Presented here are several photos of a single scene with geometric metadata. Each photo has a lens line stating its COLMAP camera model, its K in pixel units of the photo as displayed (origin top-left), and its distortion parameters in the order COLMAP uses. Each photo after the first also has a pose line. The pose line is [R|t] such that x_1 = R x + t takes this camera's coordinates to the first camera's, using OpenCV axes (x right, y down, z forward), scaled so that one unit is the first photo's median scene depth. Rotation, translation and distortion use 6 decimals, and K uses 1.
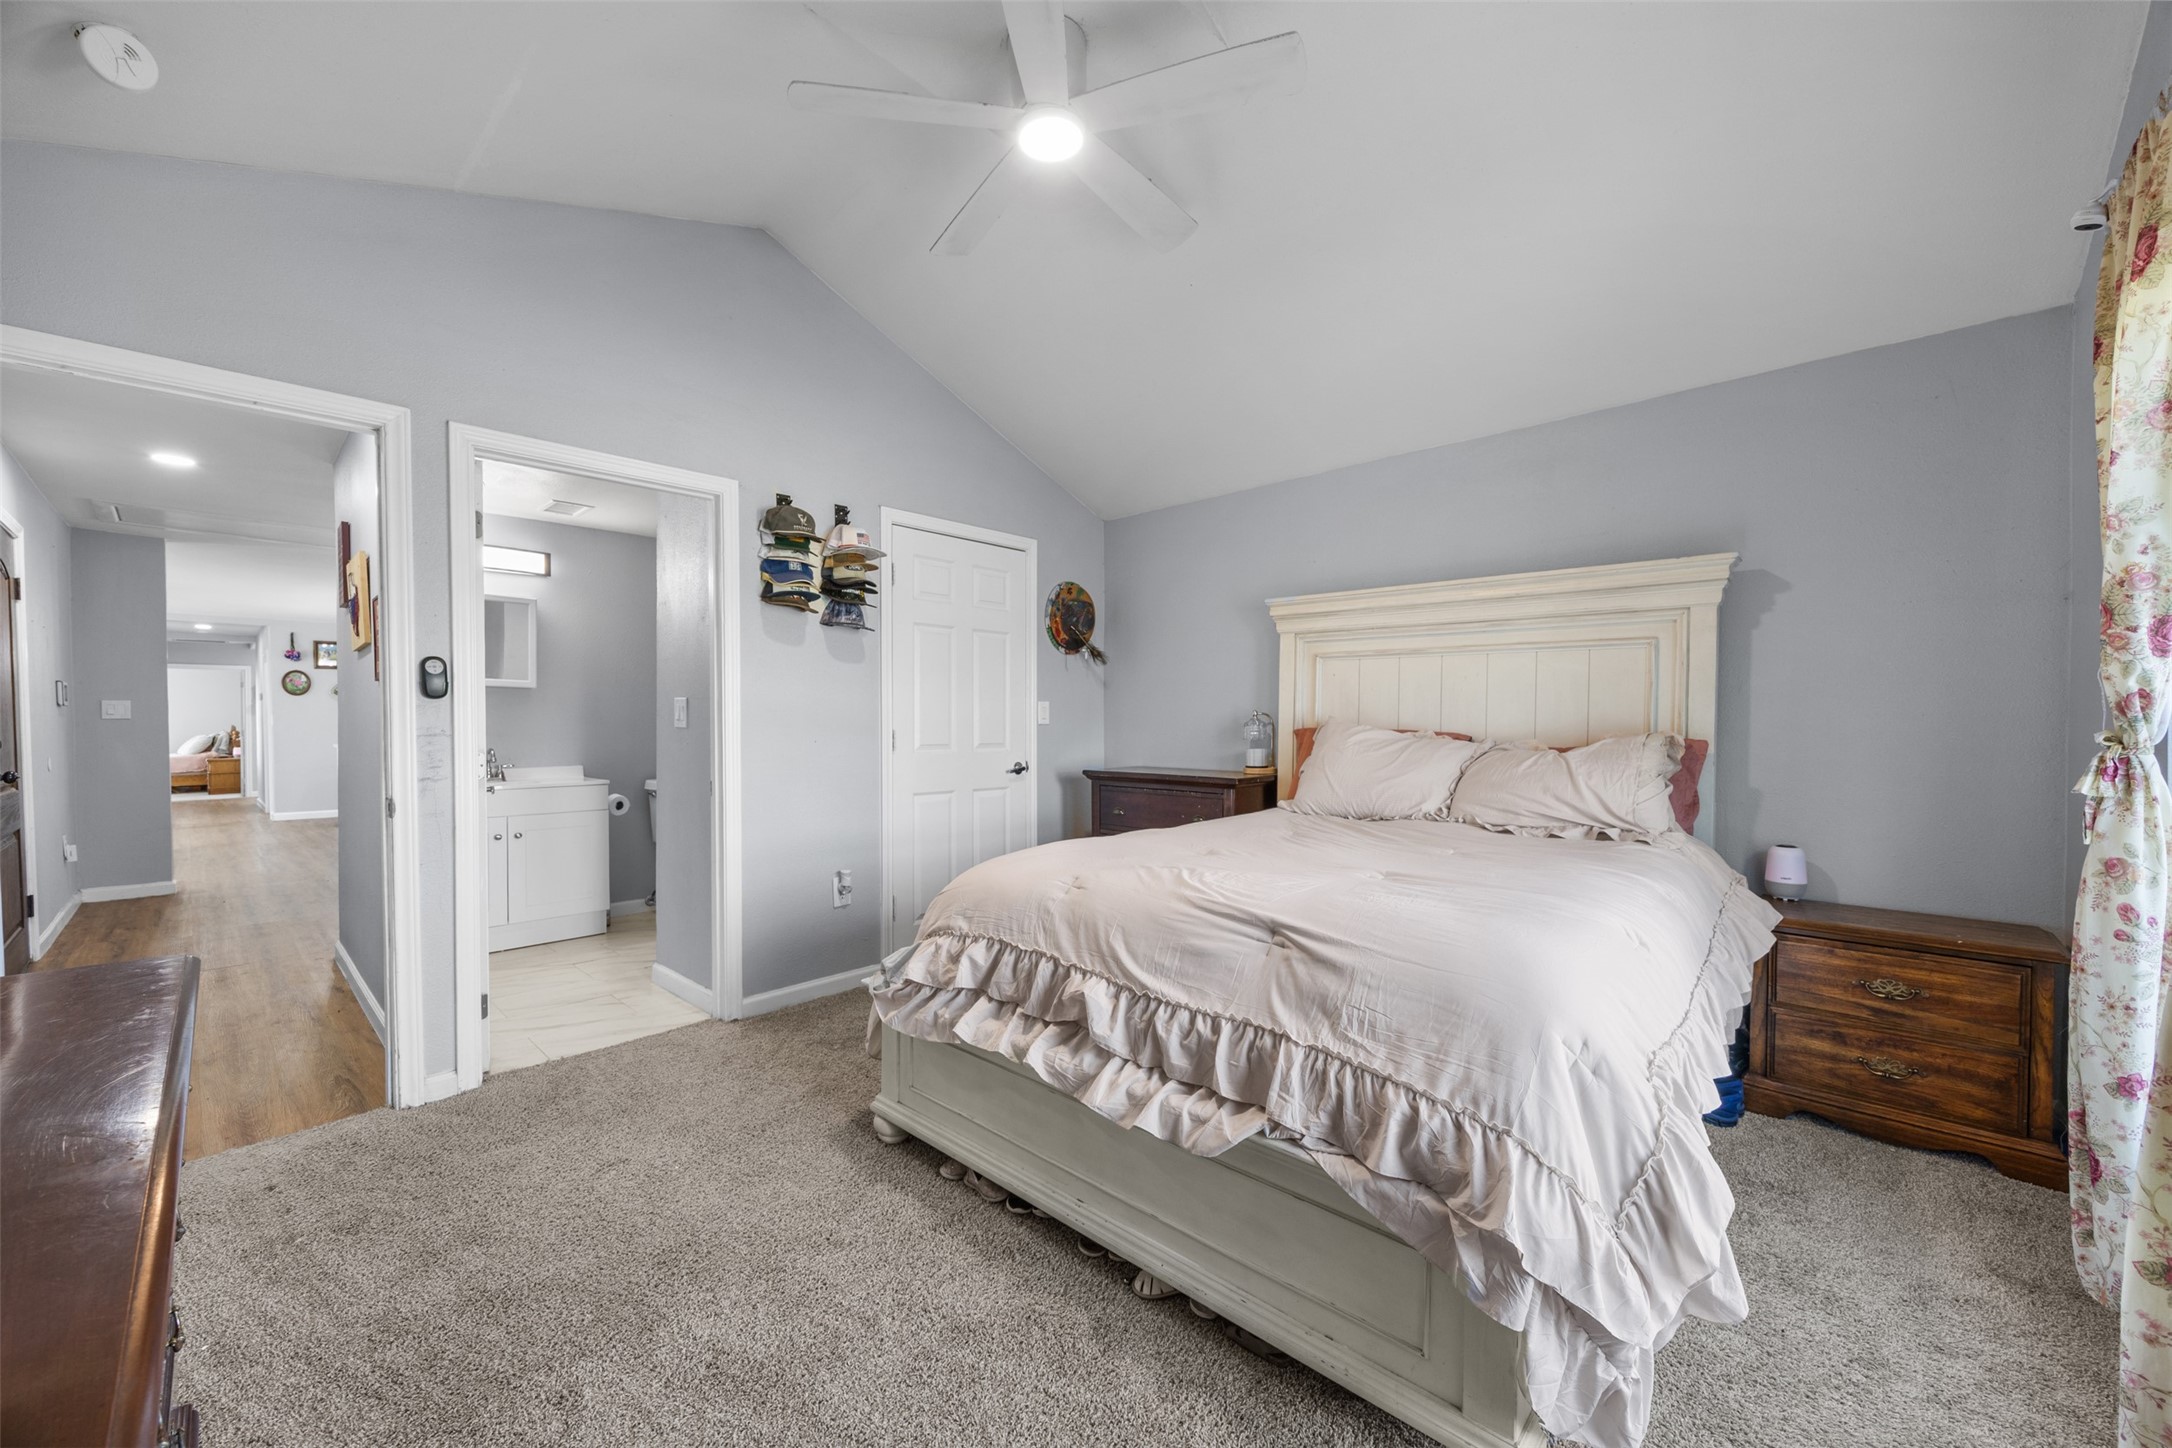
lens RADIAL K [[834.8, 0, 1086.3], [0, 834.8, 731.2], [0, 0, 1]] dist [0.000346, 0.000008]
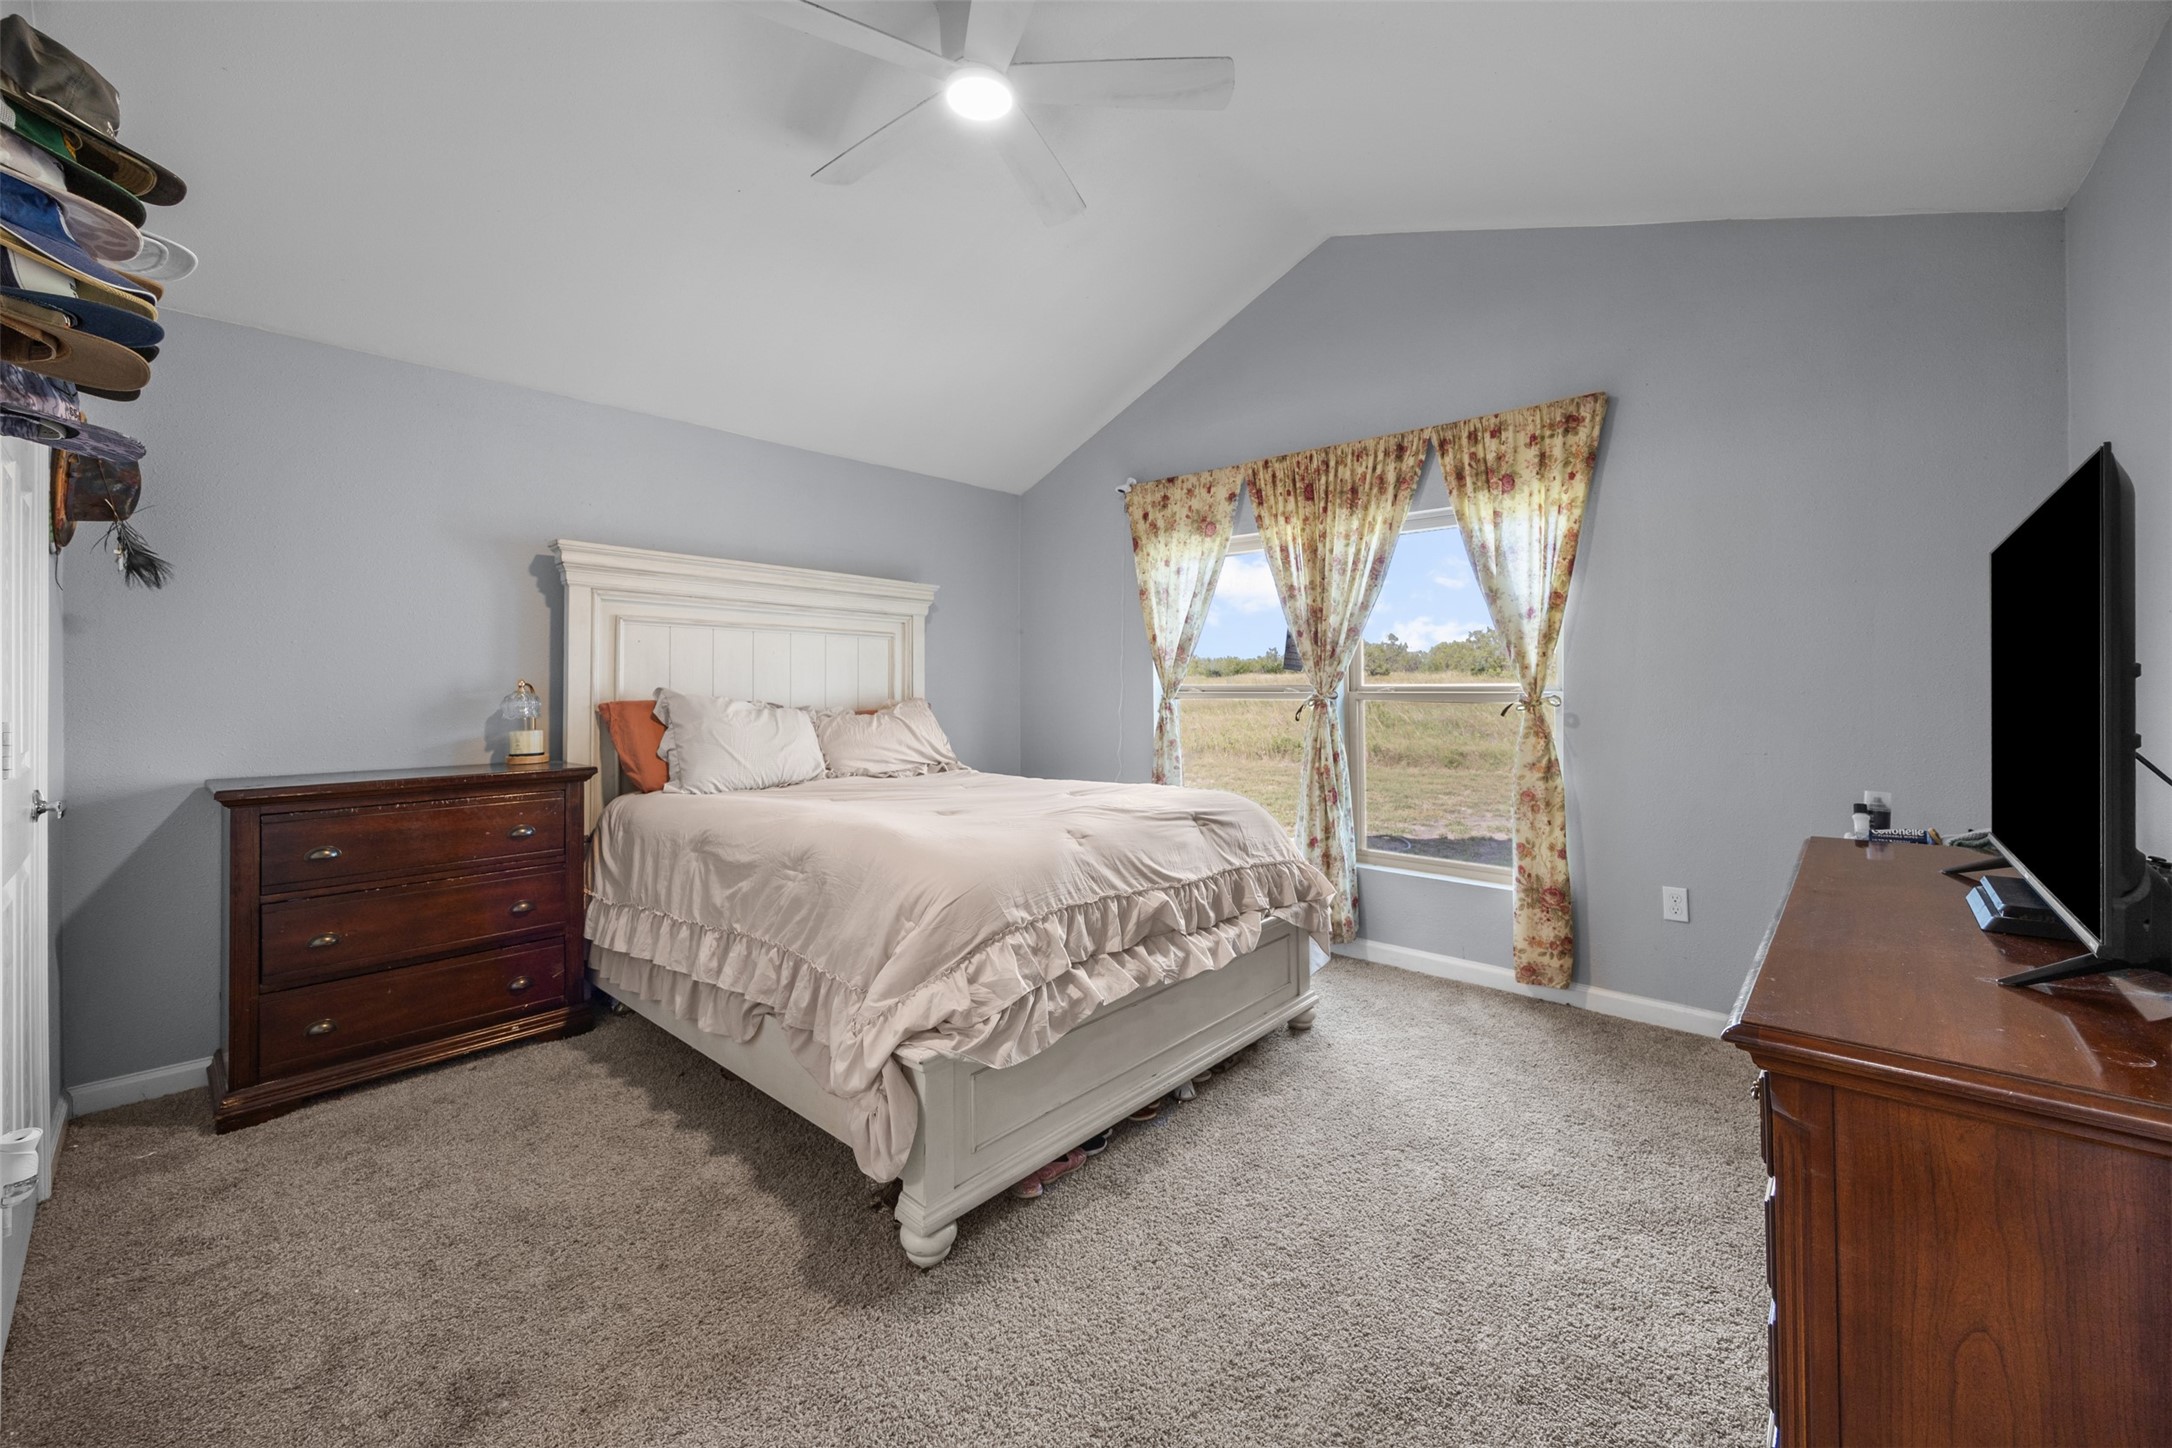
lens RADIAL K [[853.4, 0, 1086.2], [0, 853.4, 684.2], [0, 0, 1]] dist [0.000078, -0.000014]
pose [[-0.022581, 0.003384, 0.999739, -1.116610], [0.019521, 0.999805, -0.002943, -0.017287], [-0.999554, 0.019449, -0.022642, 0.973937]]
